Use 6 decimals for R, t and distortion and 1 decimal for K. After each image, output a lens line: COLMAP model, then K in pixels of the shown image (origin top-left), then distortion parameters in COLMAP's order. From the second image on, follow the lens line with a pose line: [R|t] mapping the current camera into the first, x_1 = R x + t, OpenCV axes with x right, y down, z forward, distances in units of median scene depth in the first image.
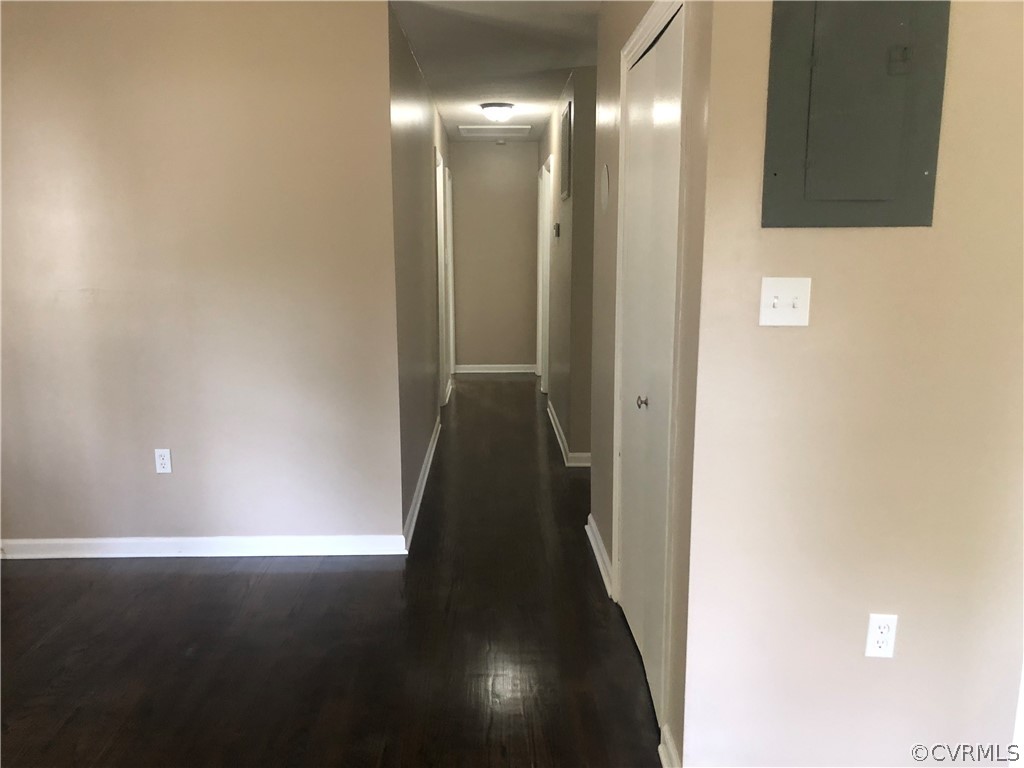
lens RADIAL K [[833.7, 0, 506.5], [0, 833.7, 379.1], [0, 0, 1]] dist [0.017898, -0.008346]
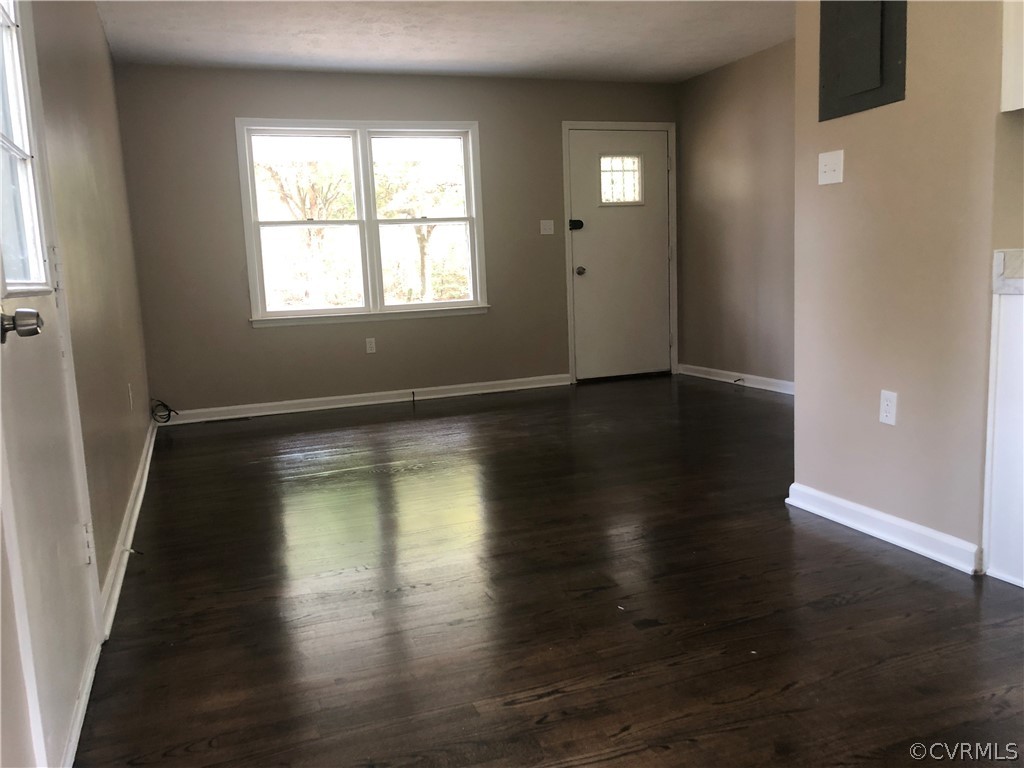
lens RADIAL K [[832.0, 0, 512.0], [0, 832.0, 384.0], [0, 0, 1]] dist [0.051096, -0.067692]
pose [[0.343342, 0.119499, -0.931577, 1.509753], [-0.110794, 0.990101, 0.086172, 0.218753], [0.932653, 0.073627, 0.353183, -0.061361]]
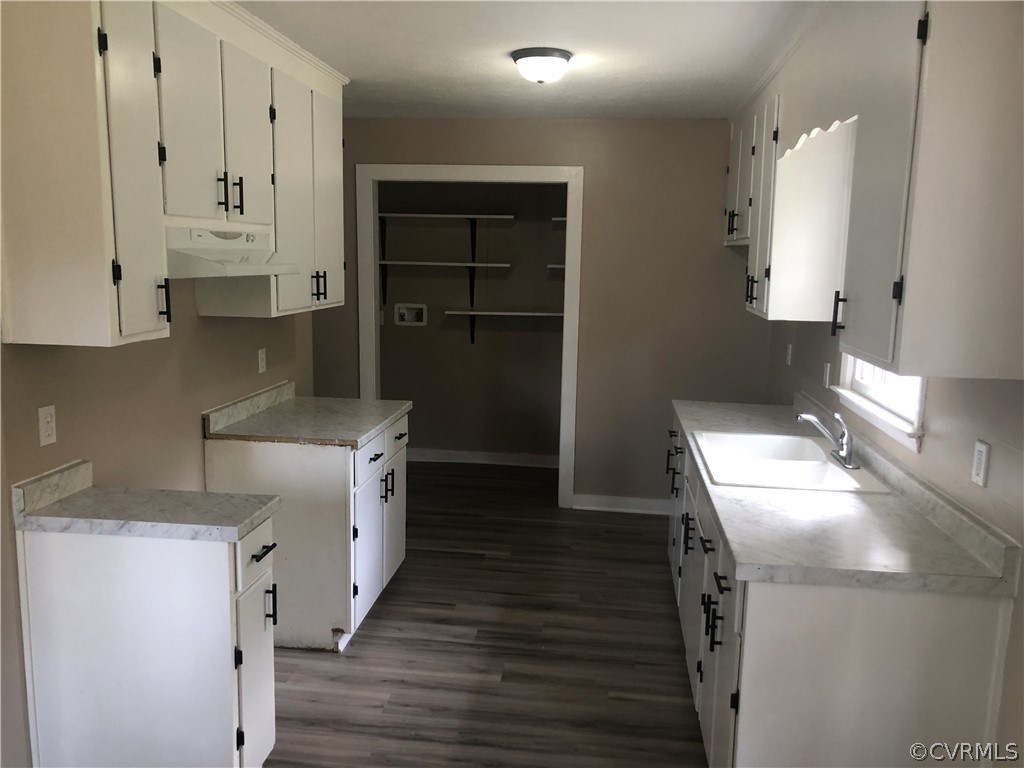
lens RADIAL K [[835.5, 0, 508.1], [0, 835.5, 398.2], [0, 0, 1]] dist [0.020216, -0.004177]
pose [[0.989382, 0.046913, -0.137562, 1.408400], [-0.045725, 0.998885, 0.011784, -0.095905], [0.137961, -0.005368, 0.990423, -0.024266]]
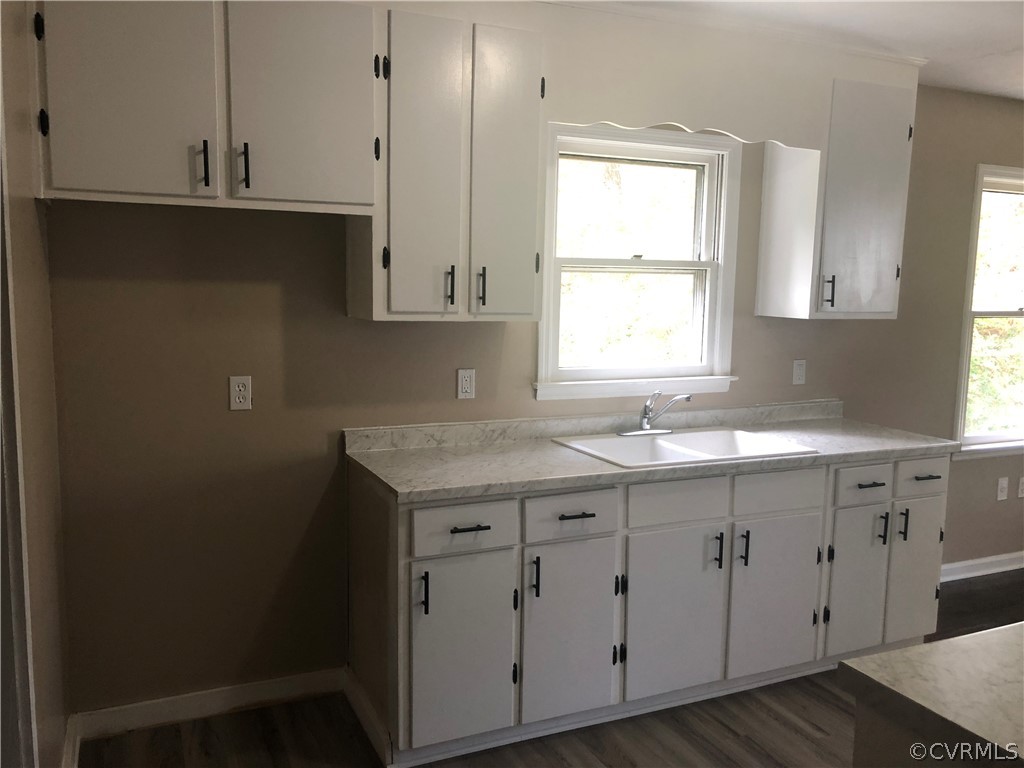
lens RADIAL K [[835.5, 0, 508.1], [0, 835.5, 398.2], [0, 0, 1]] dist [0.020216, -0.004177]
pose [[-0.387523, -0.129167, 0.912766, 0.434776], [0.135445, 0.971412, 0.194971, -0.412553], [-0.911855, 0.199186, -0.358950, 2.327075]]
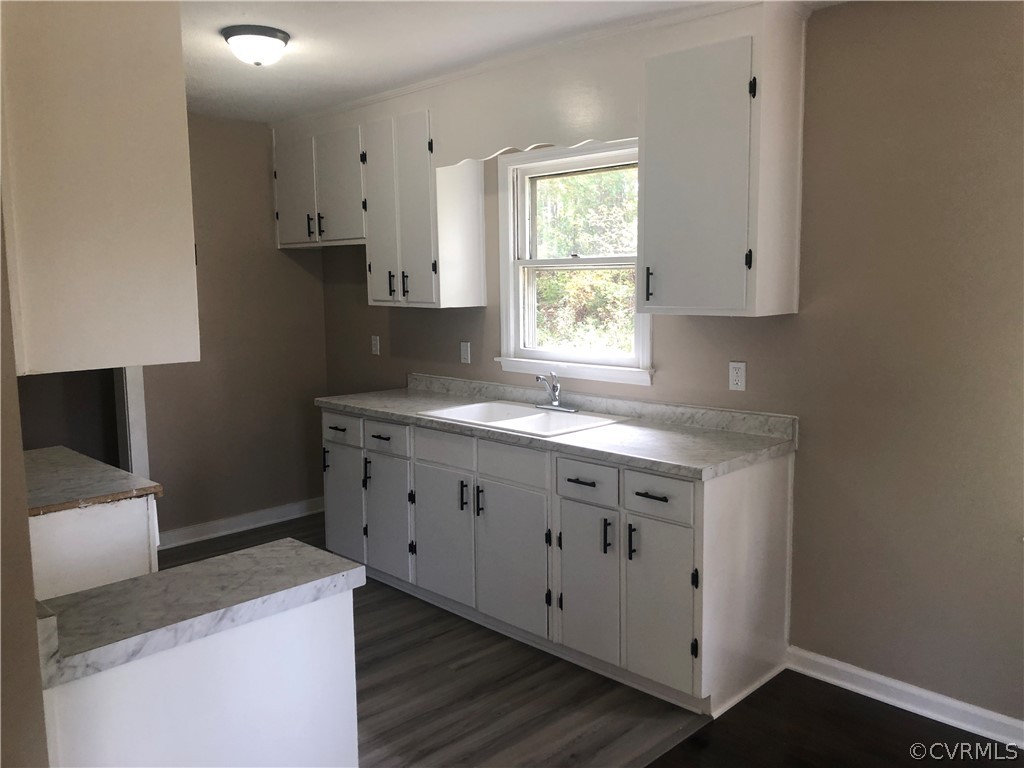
lens RADIAL K [[832.0, 0, 512.0], [0, 832.0, 384.0], [0, 0, 1]] dist [0.051096, -0.067692]
pose [[0.723270, -0.093684, 0.684181, 0.462659], [0.120898, 0.992632, 0.008114, -0.078957], [-0.679900, 0.076847, 0.729267, 0.234087]]
